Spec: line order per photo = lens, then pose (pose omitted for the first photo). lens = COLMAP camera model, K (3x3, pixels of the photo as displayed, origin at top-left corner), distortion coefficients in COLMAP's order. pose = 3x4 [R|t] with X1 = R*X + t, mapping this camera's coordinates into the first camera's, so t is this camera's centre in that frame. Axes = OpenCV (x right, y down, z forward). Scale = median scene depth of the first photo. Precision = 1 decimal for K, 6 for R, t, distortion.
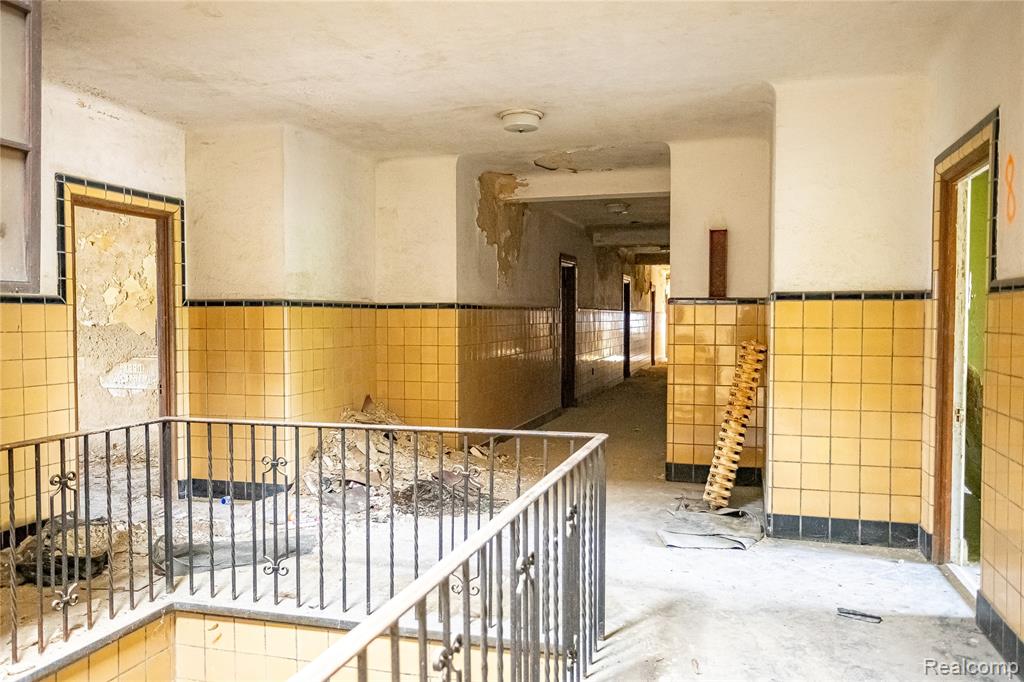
lens RADIAL K [[830.1, 0, 511.1], [0, 830.1, 341.2], [0, 0, 1]] dist [-0.000945, -0.000915]
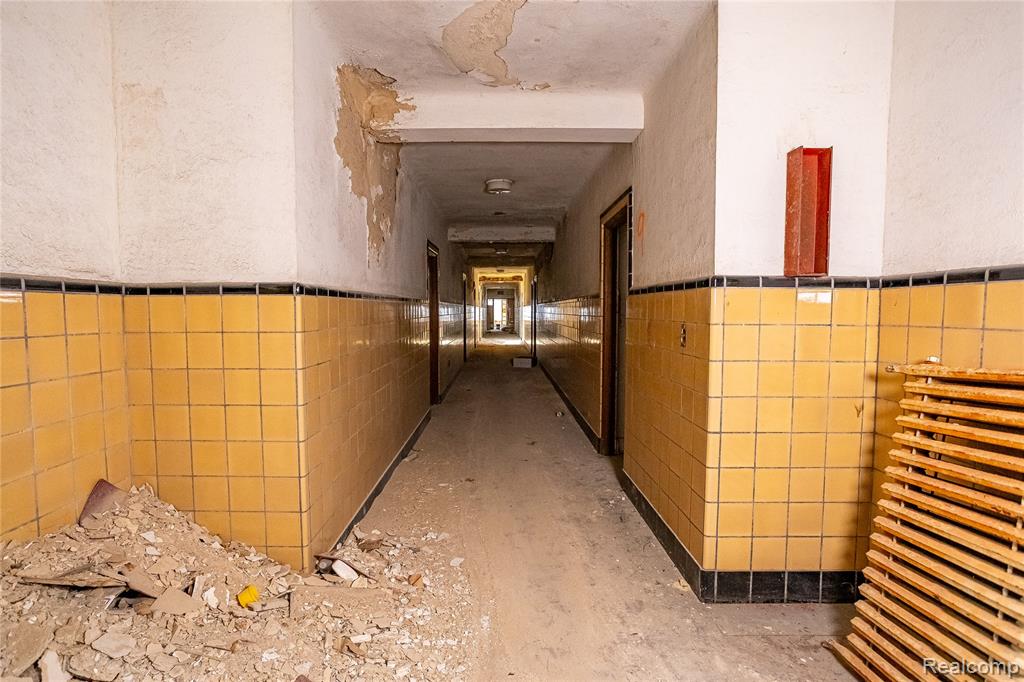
lens RADIAL K [[539.8, 0, 514.3], [0, 539.8, 341.6], [0, 0, 1]] dist [-0.021242, 0.000126]
pose [[0.957544, -0.018180, 0.287714, -0.033544], [0.009203, 0.999429, 0.032526, -0.019804], [-0.288140, -0.028497, 0.957164, 0.637233]]
